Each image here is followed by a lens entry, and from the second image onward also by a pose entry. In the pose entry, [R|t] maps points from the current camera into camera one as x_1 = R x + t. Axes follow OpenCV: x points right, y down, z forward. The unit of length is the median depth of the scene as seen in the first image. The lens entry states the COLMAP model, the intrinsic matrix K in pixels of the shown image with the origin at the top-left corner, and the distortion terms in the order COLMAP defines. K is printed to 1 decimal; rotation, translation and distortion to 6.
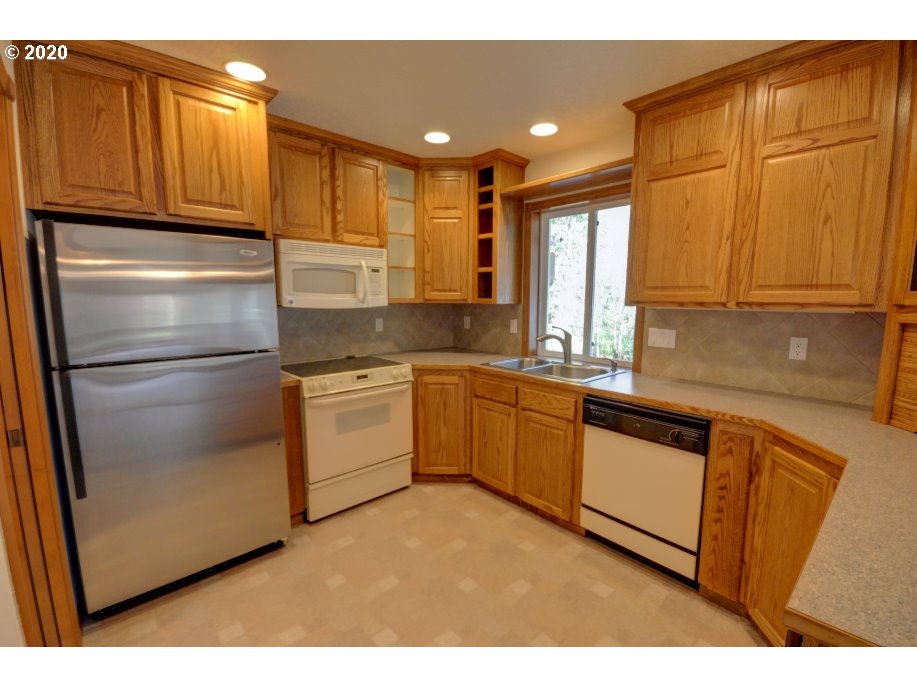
lens RADIAL K [[407.5, 0, 464.9], [0, 407.5, 344.7], [0, 0, 1]] dist [0.009475, -0.004750]
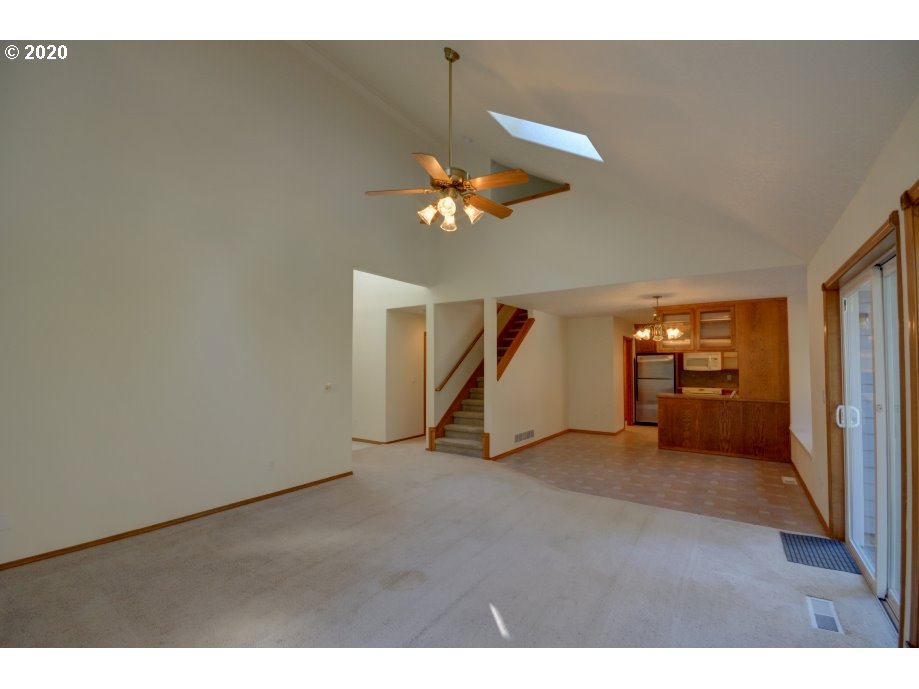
lens RADIAL K [[408.3, 0, 476.1], [0, 408.3, 365.9], [0, 0, 1]] dist [0.009475, -0.004750]
pose [[0.202455, -0.008260, -0.979257, 2.910901], [-0.106542, 0.993843, -0.030410, 0.194266], [0.973479, 0.110489, 0.200329, -1.674018]]
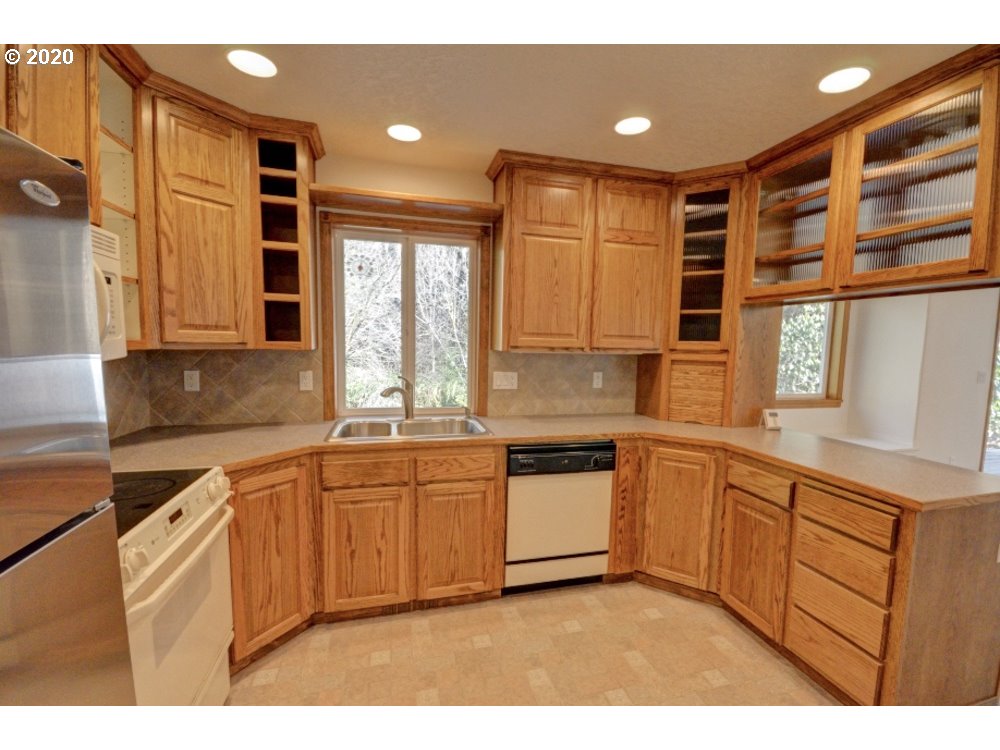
lens RADIAL K [[444.3, 0, 508.2], [0, 444.3, 379.4], [0, 0, 1]] dist [0.009475, -0.004750]
pose [[0.458109, -0.073460, 0.885855, -0.529123], [0.088696, 0.995383, 0.036674, -0.059545], [-0.884460, 0.061771, 0.462510, 0.448595]]
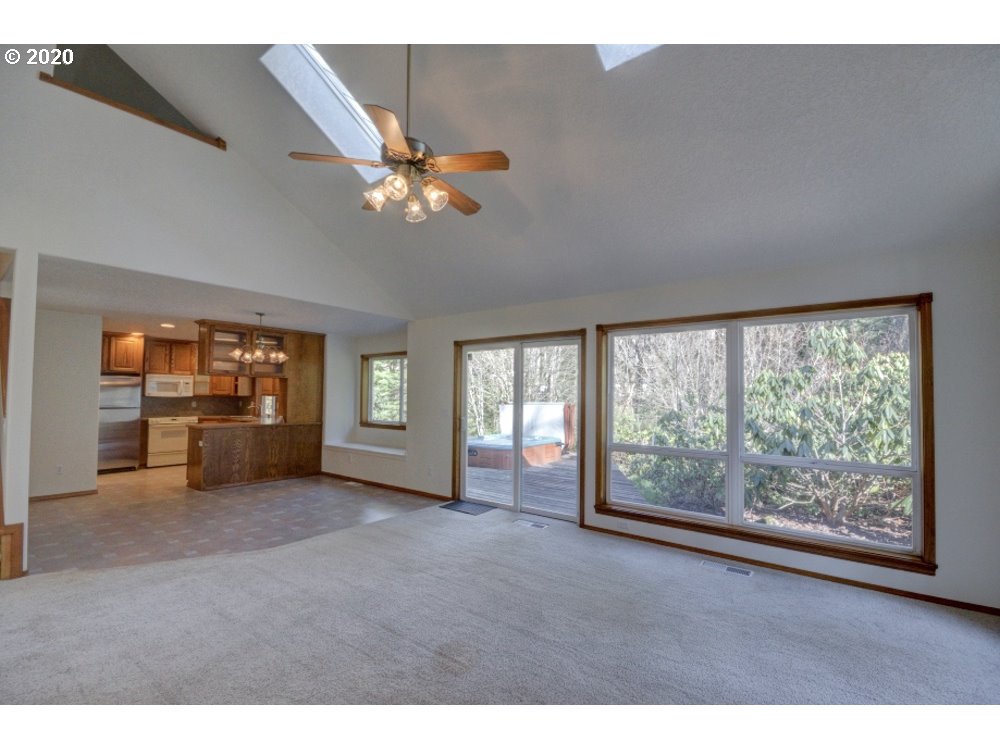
lens RADIAL K [[444.3, 0, 504.7], [0, 444.3, 377.4], [0, 0, 1]] dist [0.009475, -0.004750]
pose [[0.988575, 0.008484, 0.150490, 1.685926], [0.014812, 0.988114, -0.153006, 0.317197], [-0.149999, 0.153487, 0.976700, -2.655033]]
